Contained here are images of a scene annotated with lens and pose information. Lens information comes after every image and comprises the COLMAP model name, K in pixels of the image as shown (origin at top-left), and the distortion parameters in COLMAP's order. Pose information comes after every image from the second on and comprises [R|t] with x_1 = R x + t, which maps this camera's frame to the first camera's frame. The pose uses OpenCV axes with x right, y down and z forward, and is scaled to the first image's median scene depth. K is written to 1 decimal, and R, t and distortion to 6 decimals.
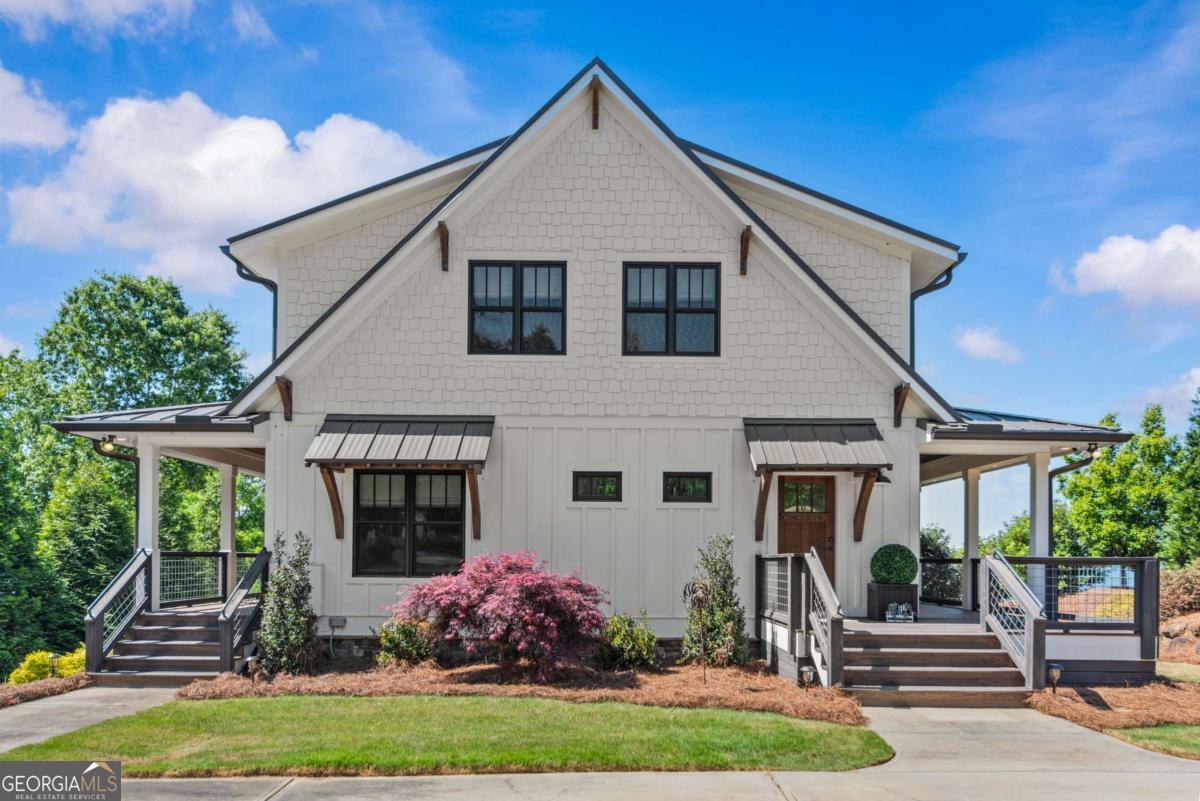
lens RADIAL K [[835.2, 0, 592.5], [0, 835.2, 542.3], [0, 0, 1]] dist [0.003787, 0.002874]
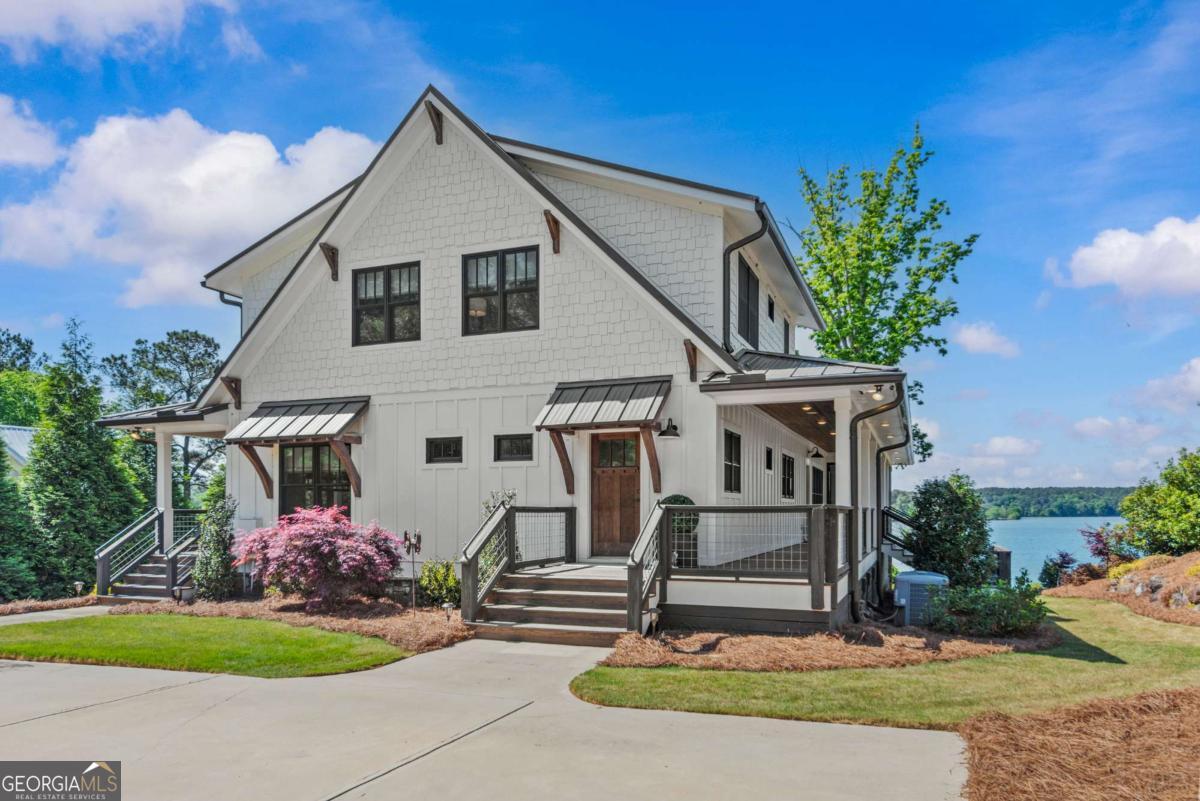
lens RADIAL K [[822.5, 0, 602.1], [0, 822.5, 498.0], [0, 0, 1]] dist [0.000277, -0.000359]
pose [[0.929153, -0.016530, -0.369326, 0.634844], [0.017647, 0.999844, -0.000352, 0.004375], [0.369274, -0.006191, 0.929300, 0.010836]]
